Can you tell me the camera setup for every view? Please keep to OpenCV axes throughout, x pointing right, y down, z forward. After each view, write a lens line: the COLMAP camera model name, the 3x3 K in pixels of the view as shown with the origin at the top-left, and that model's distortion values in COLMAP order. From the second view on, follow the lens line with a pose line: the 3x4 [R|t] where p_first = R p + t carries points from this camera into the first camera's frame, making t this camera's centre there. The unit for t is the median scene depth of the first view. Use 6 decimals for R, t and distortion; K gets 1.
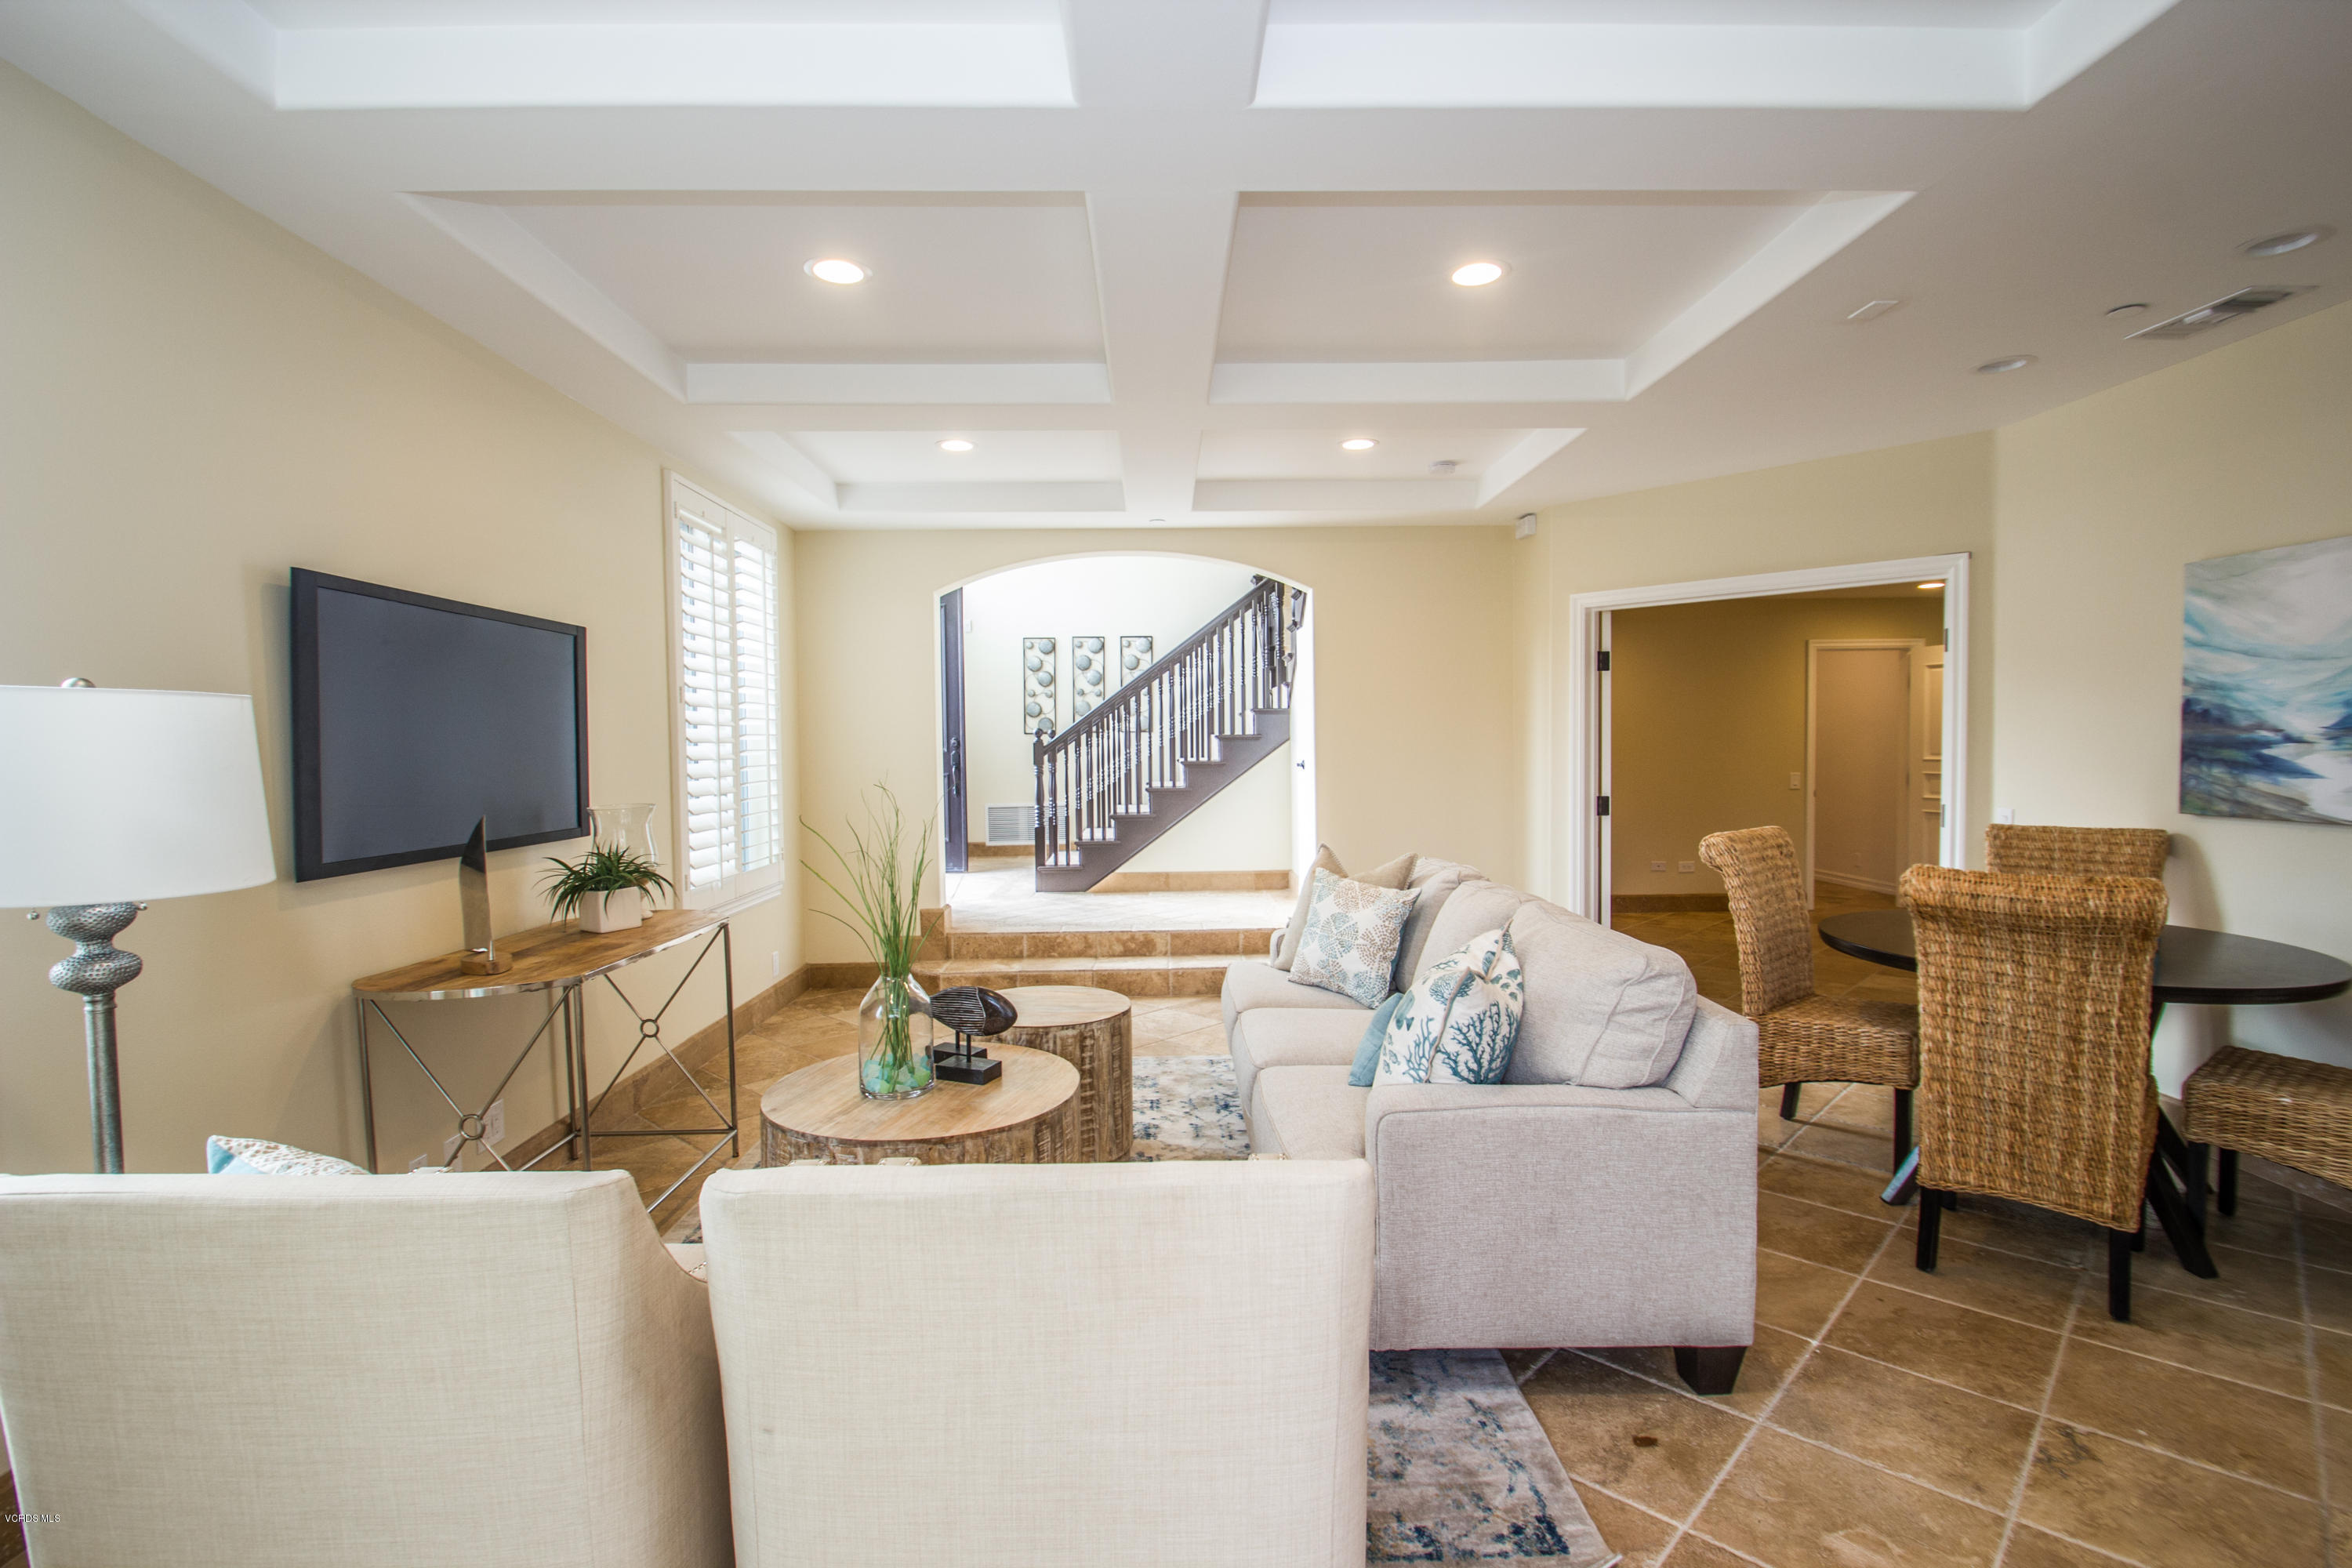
lens RADIAL K [[1099.3, 0, 1170.0], [0, 1099.3, 787.0], [0, 0, 1]] dist [0.010836, -0.015246]
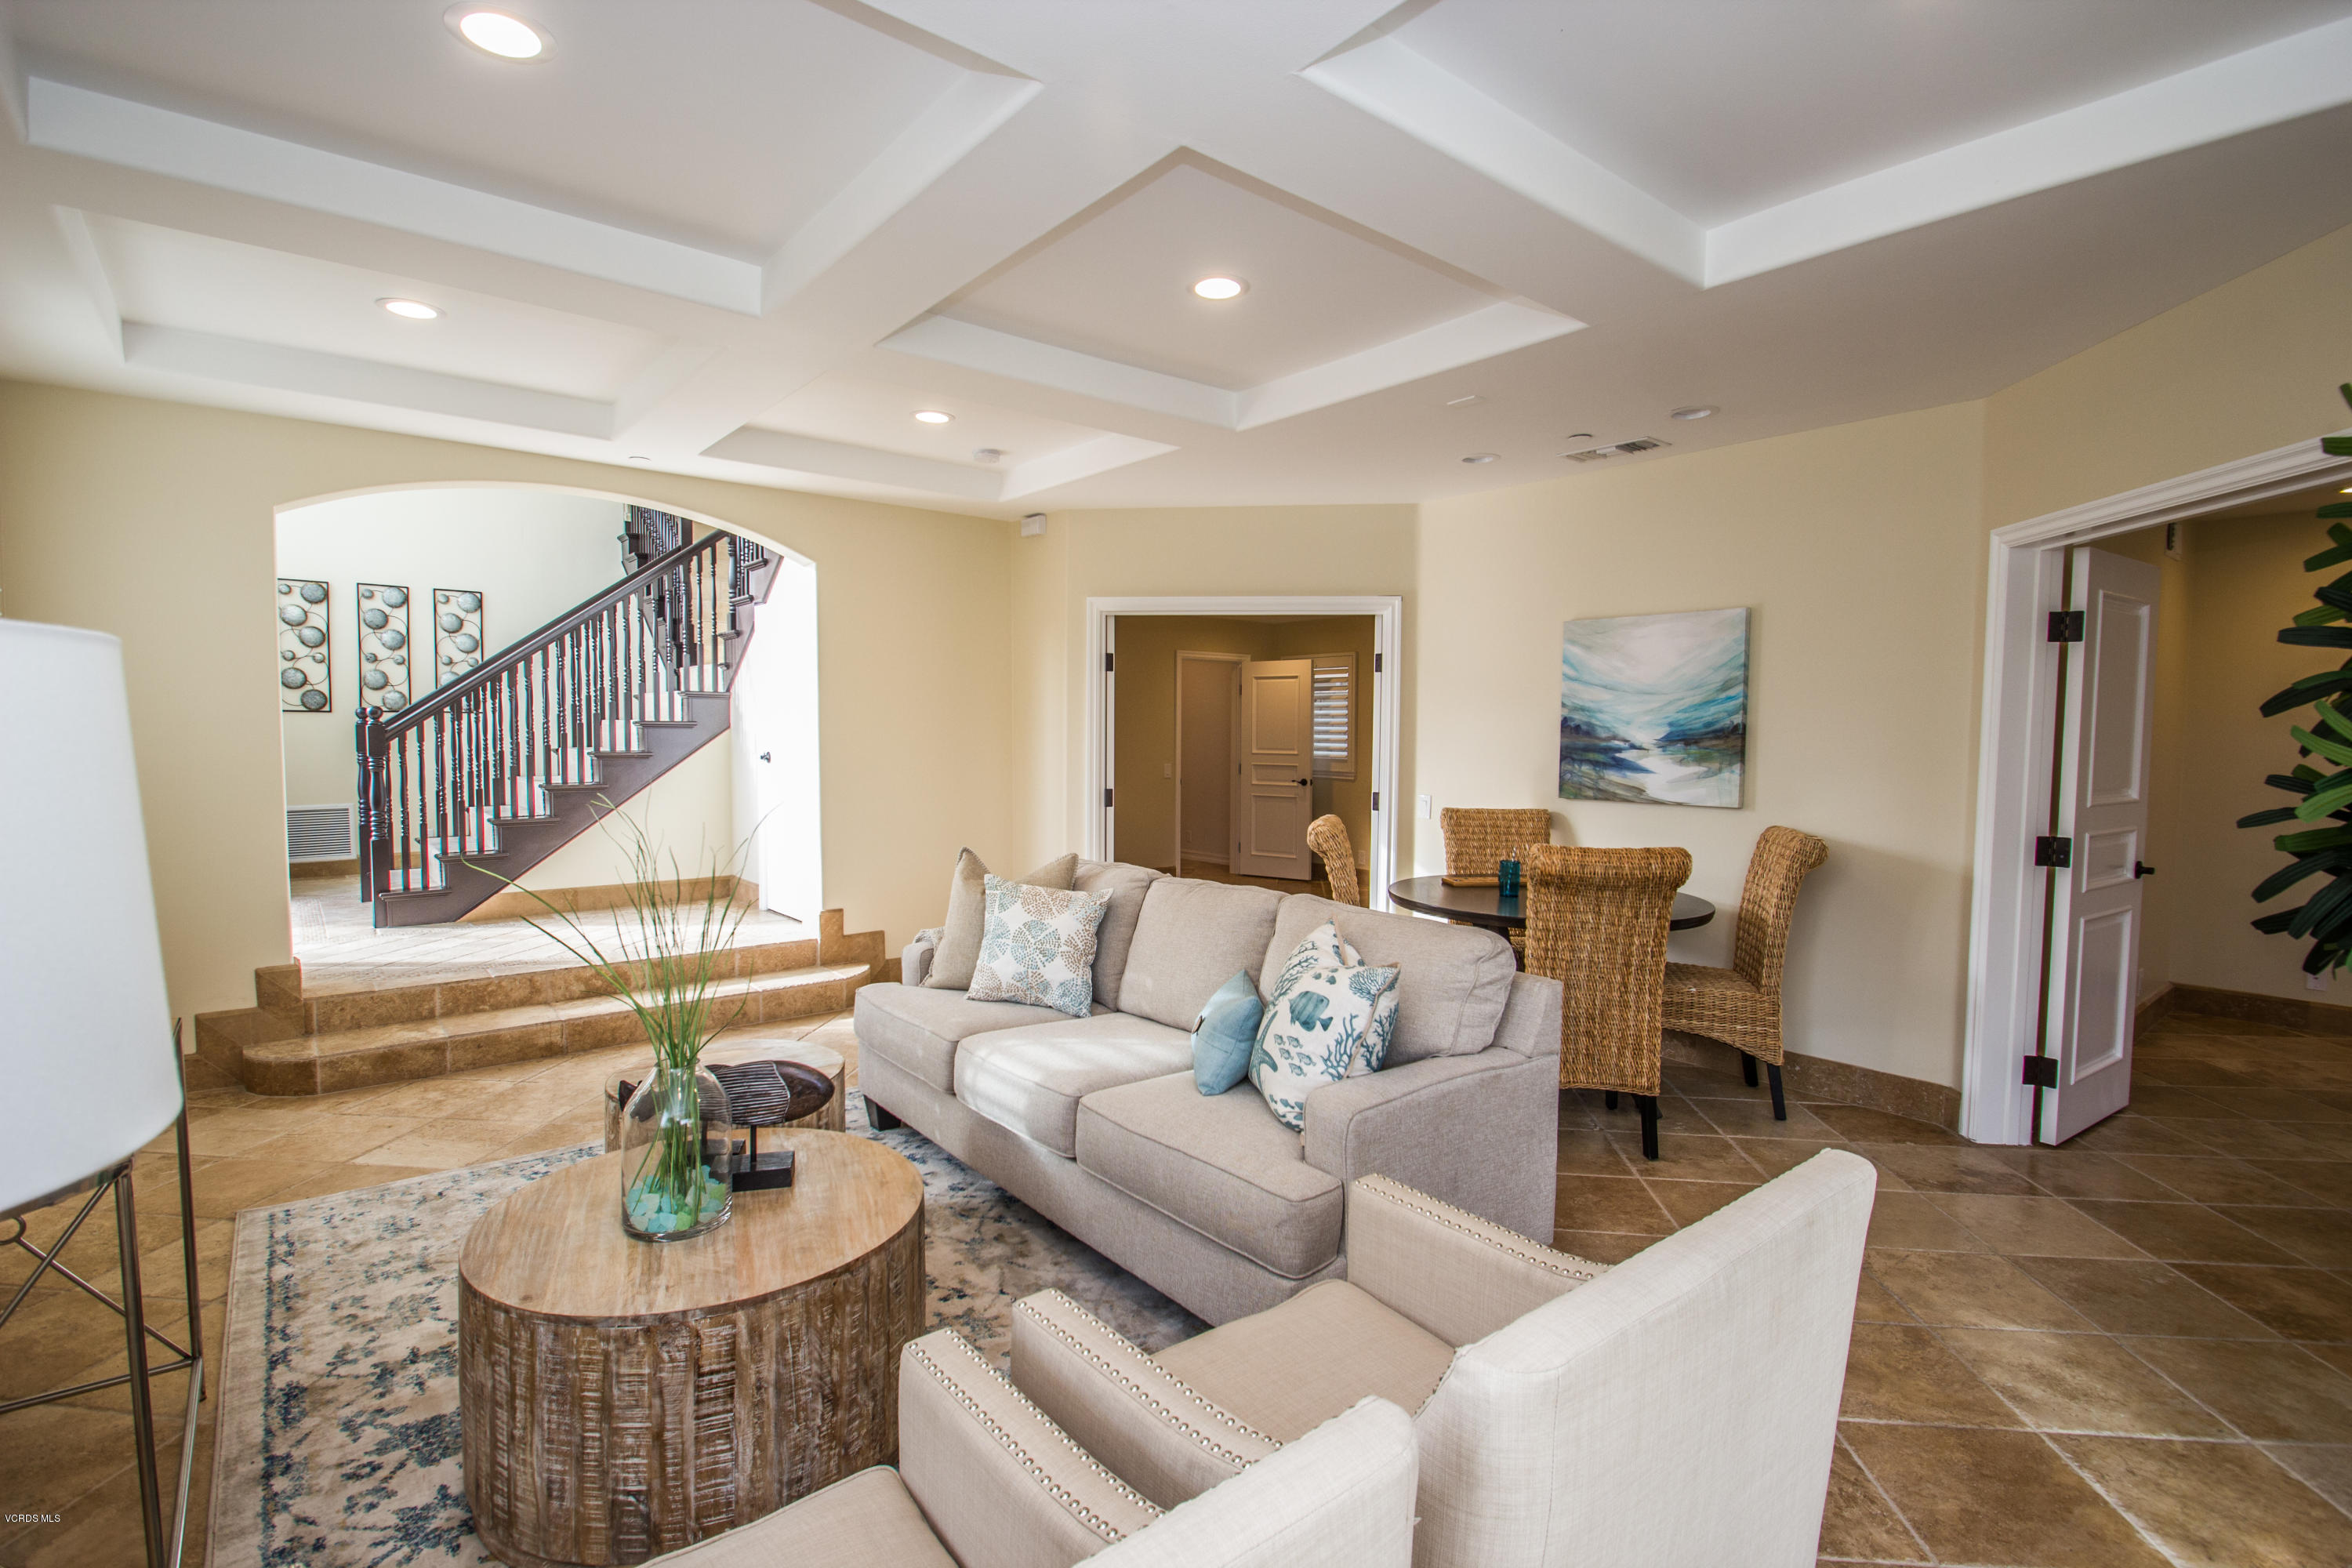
lens RADIAL K [[1099.3, 0, 1175.5], [0, 1099.3, 789.6], [0, 0, 1]] dist [0.010836, -0.015246]
pose [[0.785687, -0.016139, 0.618414, -0.360652], [0.006977, 0.999827, 0.017228, -0.014738], [-0.618585, -0.009221, 0.785664, 0.196155]]
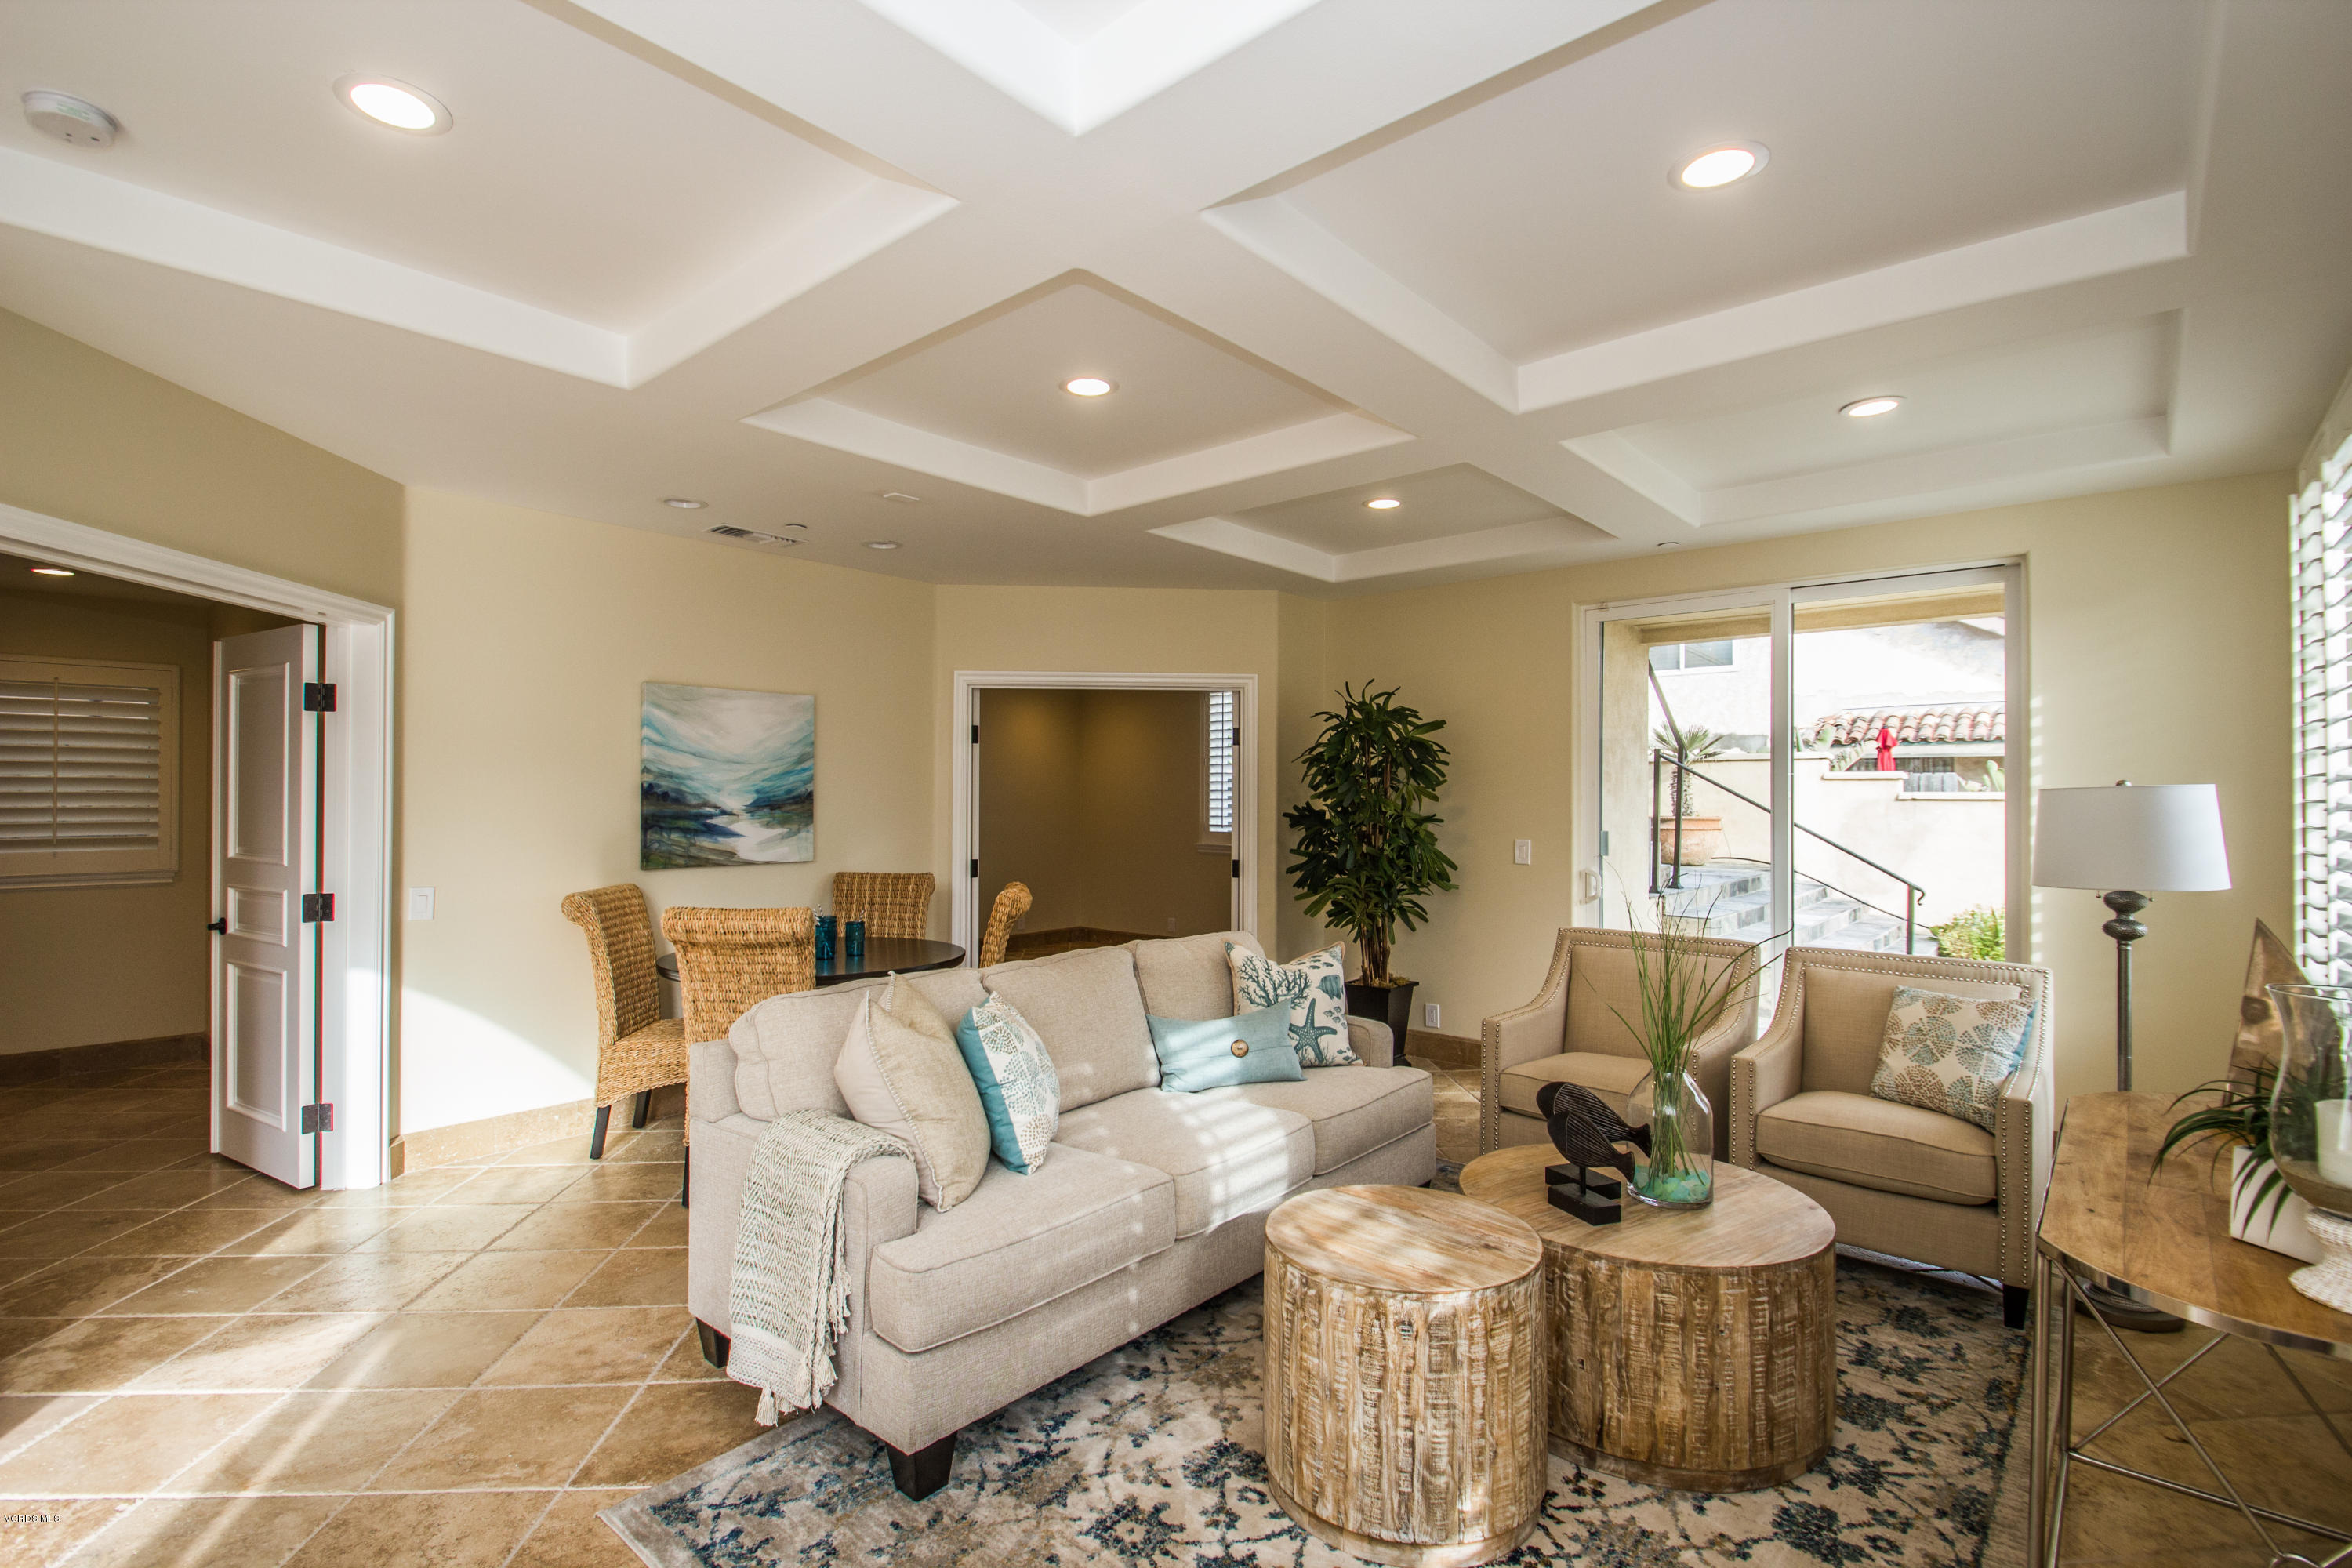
lens RADIAL K [[1099.3, 0, 1176.7], [0, 1099.3, 790.7], [0, 0, 1]] dist [0.010836, -0.015246]
pose [[-0.746267, 0.013623, 0.665507, -0.461134], [0.032352, 0.999351, 0.015822, -0.073681], [-0.664860, 0.033338, -0.746223, 1.616188]]
